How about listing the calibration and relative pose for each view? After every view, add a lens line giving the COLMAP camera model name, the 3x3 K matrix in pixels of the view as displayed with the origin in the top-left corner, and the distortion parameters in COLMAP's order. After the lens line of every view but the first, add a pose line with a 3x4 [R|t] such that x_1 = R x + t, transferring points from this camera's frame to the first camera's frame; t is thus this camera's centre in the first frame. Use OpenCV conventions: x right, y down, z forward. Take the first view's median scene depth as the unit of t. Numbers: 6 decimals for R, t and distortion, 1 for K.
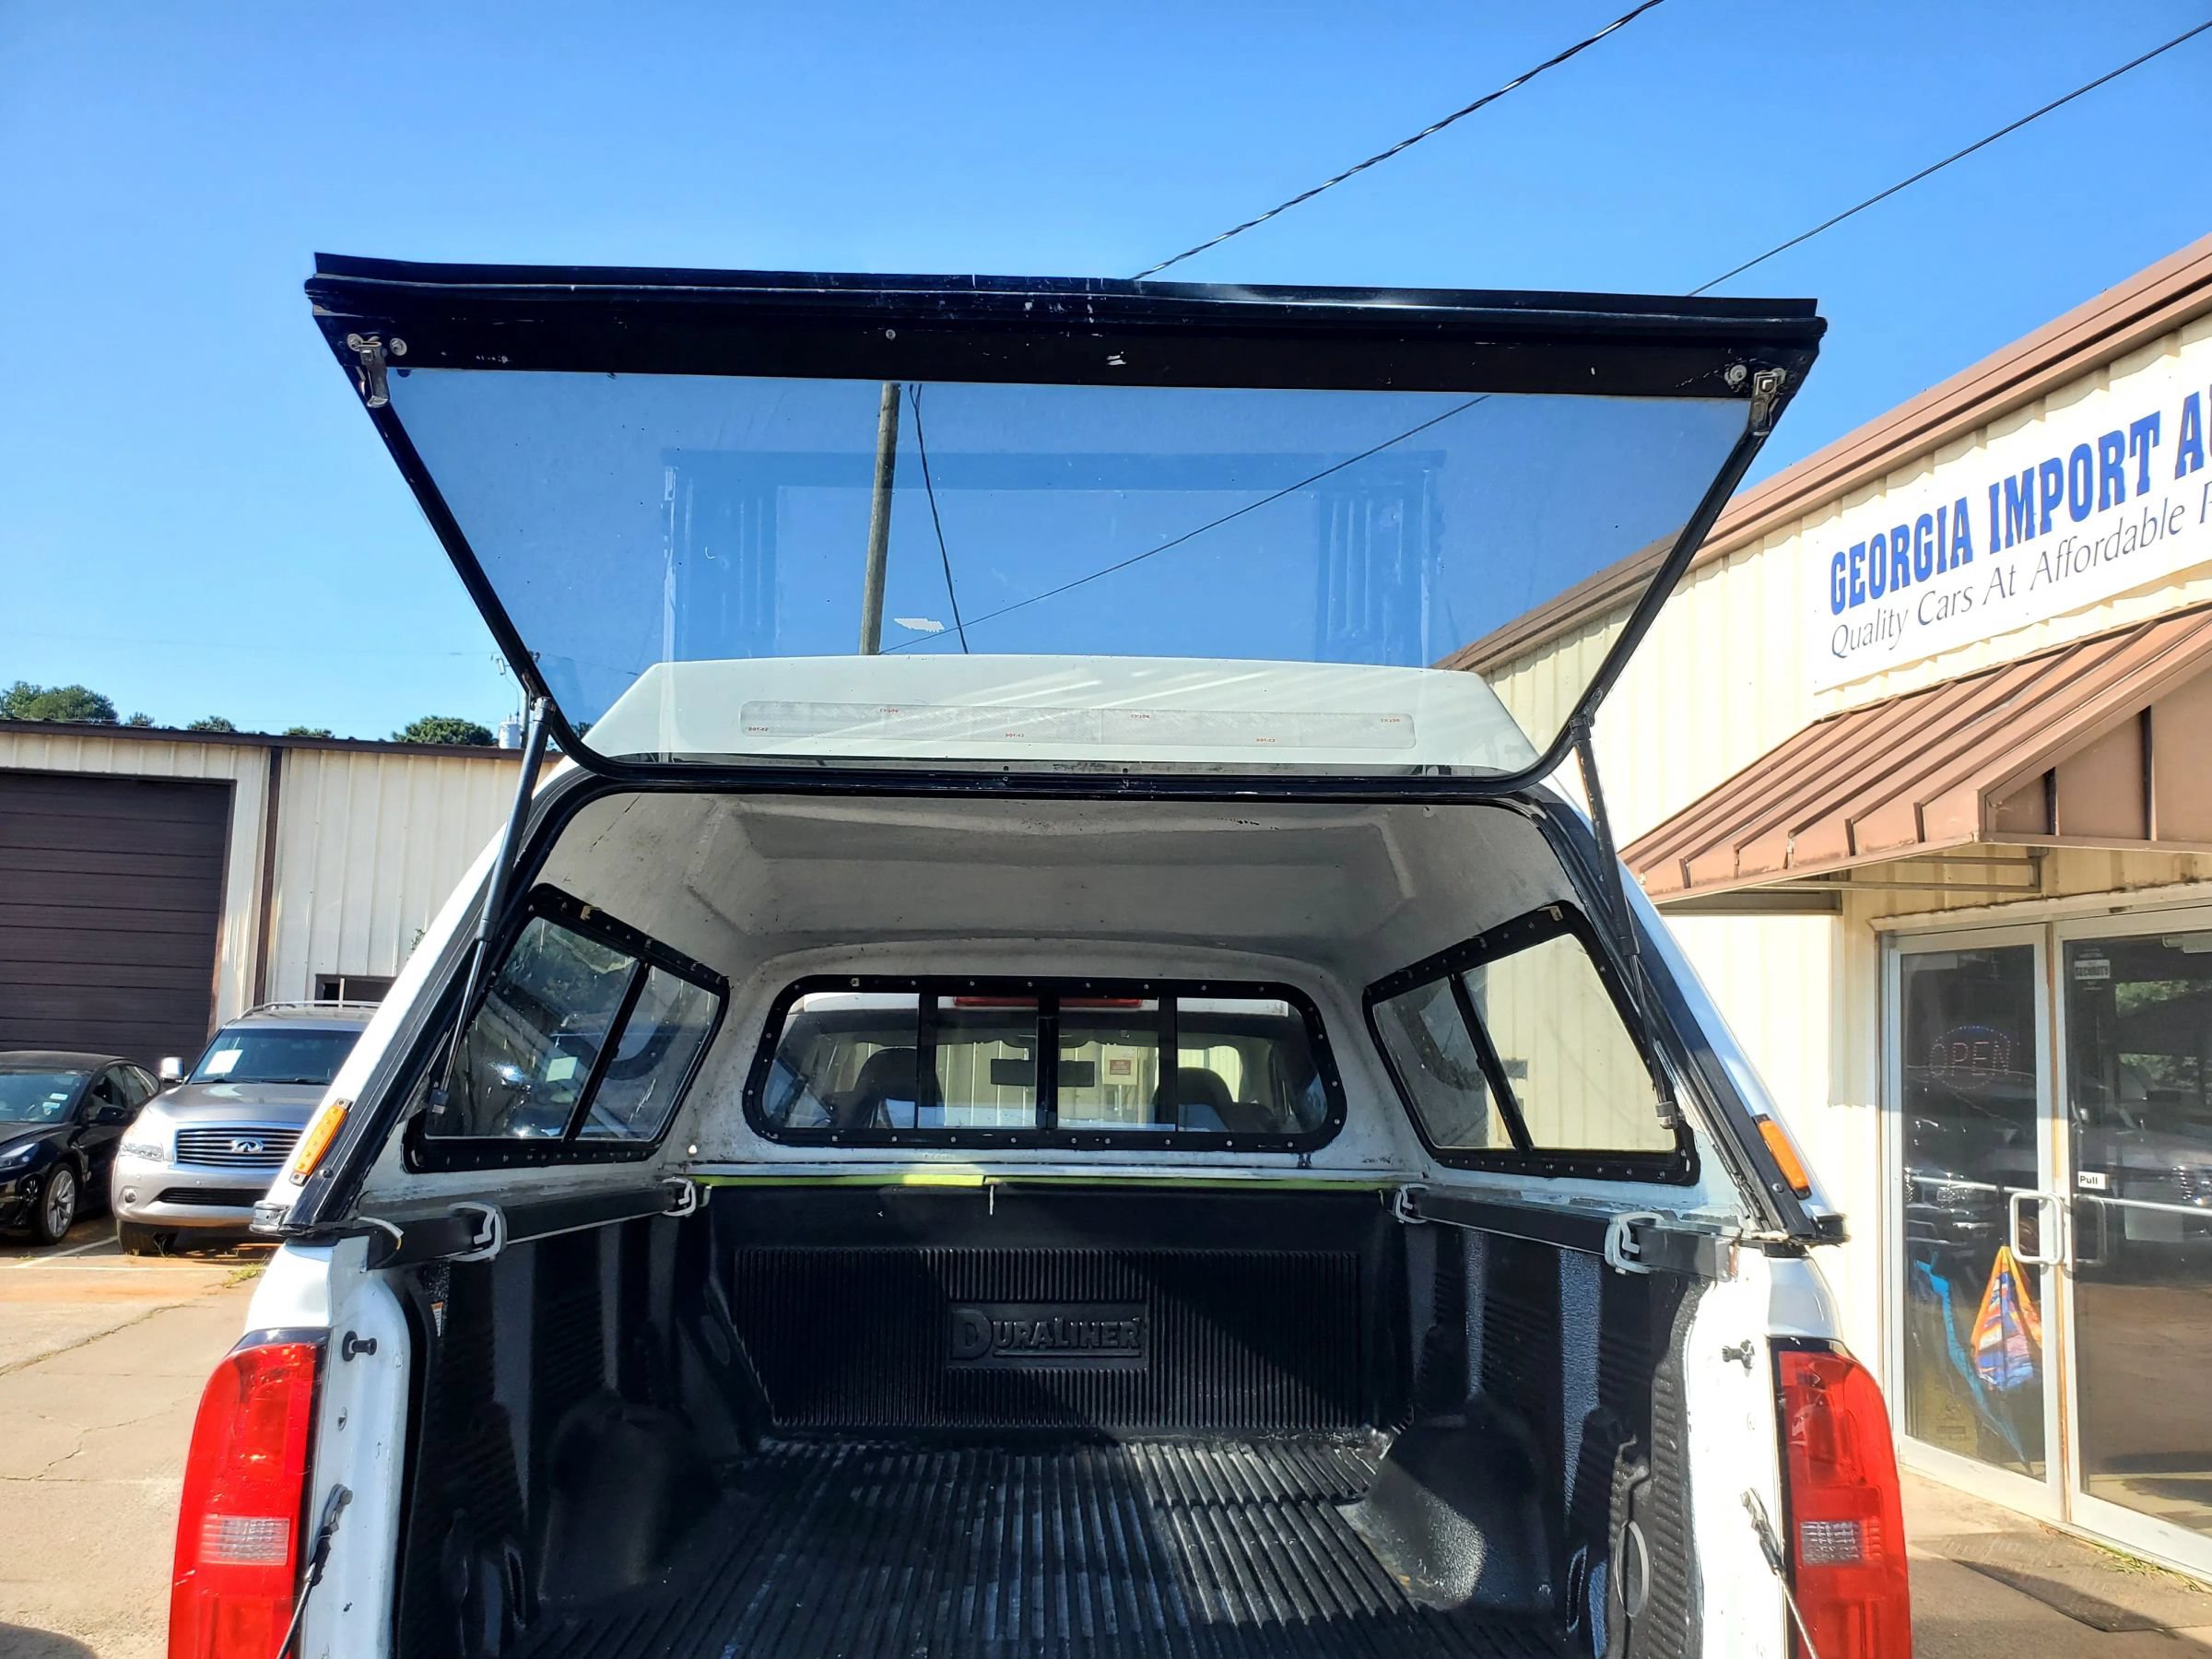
lens RADIAL K [[1735.5, 0, 1112.1], [0, 1735.5, 822.5], [0, 0, 1]] dist [0.032157, -0.023801]
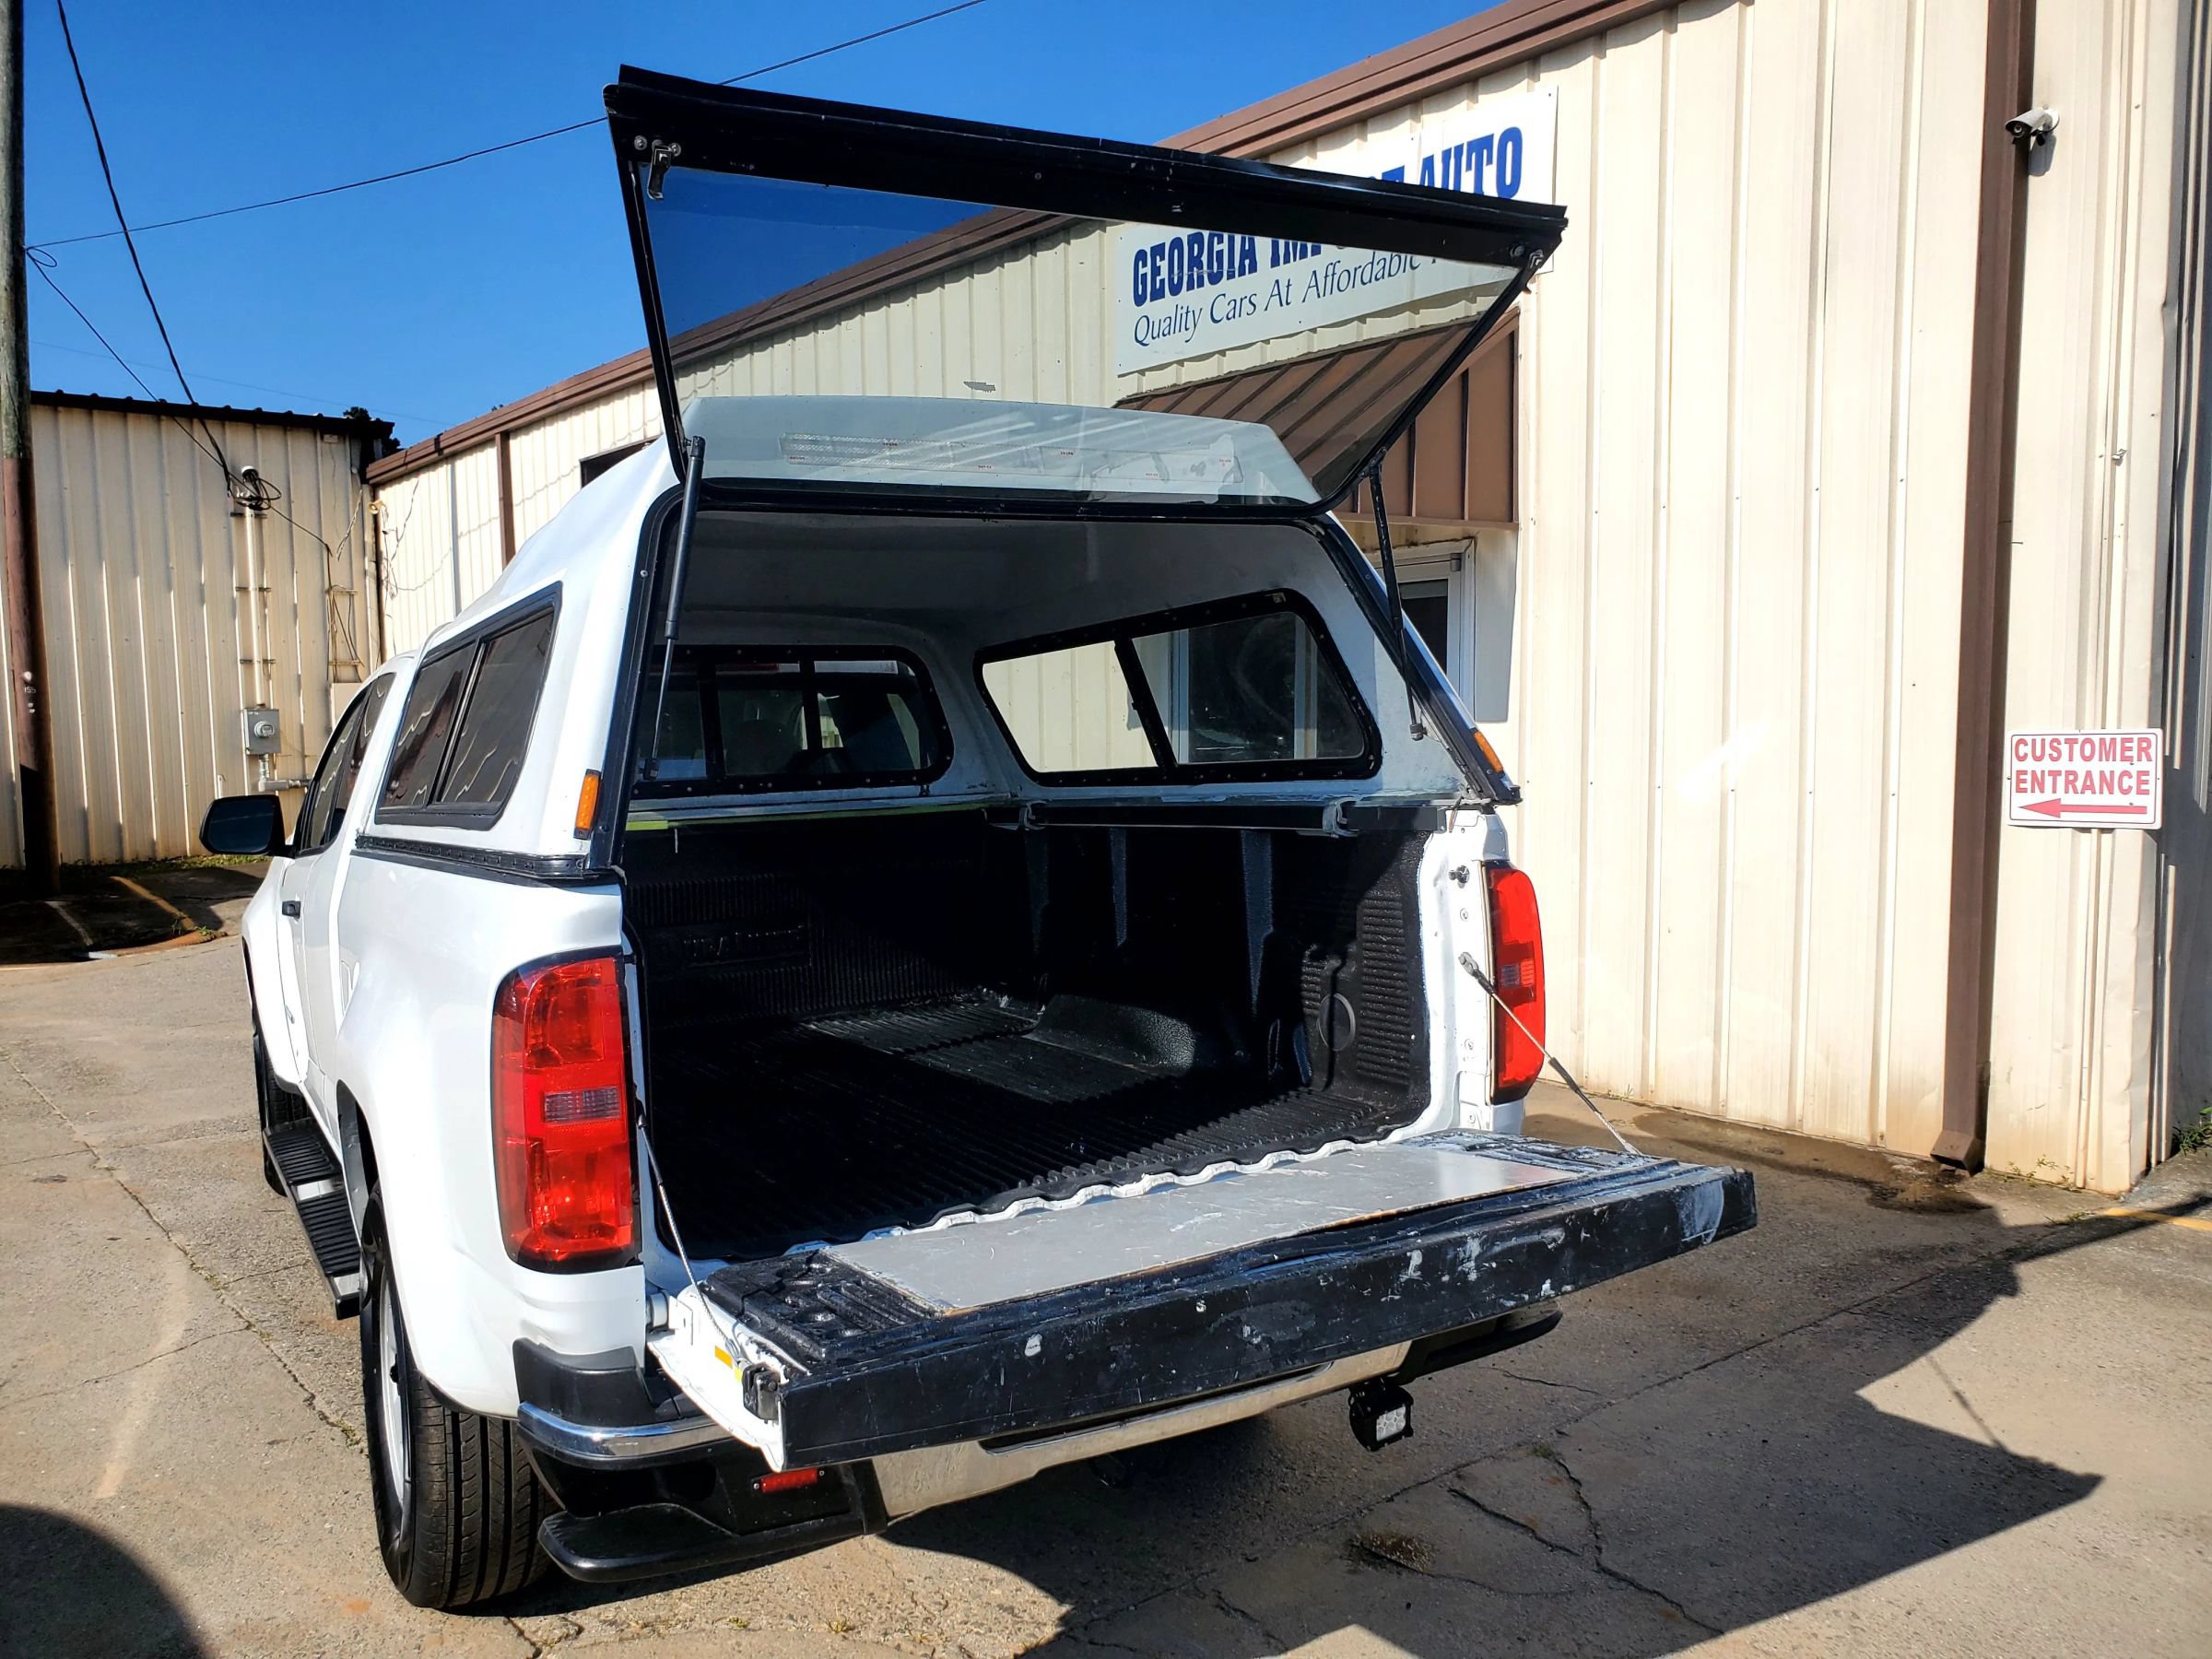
lens RADIAL K [[1735.5, 0, 1104.7], [0, 1735.5, 844.1], [0, 0, 1]] dist [0.032157, -0.023801]
pose [[0.886573, -0.079005, 0.455792, -0.304446], [-0.021841, 0.977060, 0.211843, -0.027660], [-0.462072, -0.197770, 0.864509, -0.113579]]
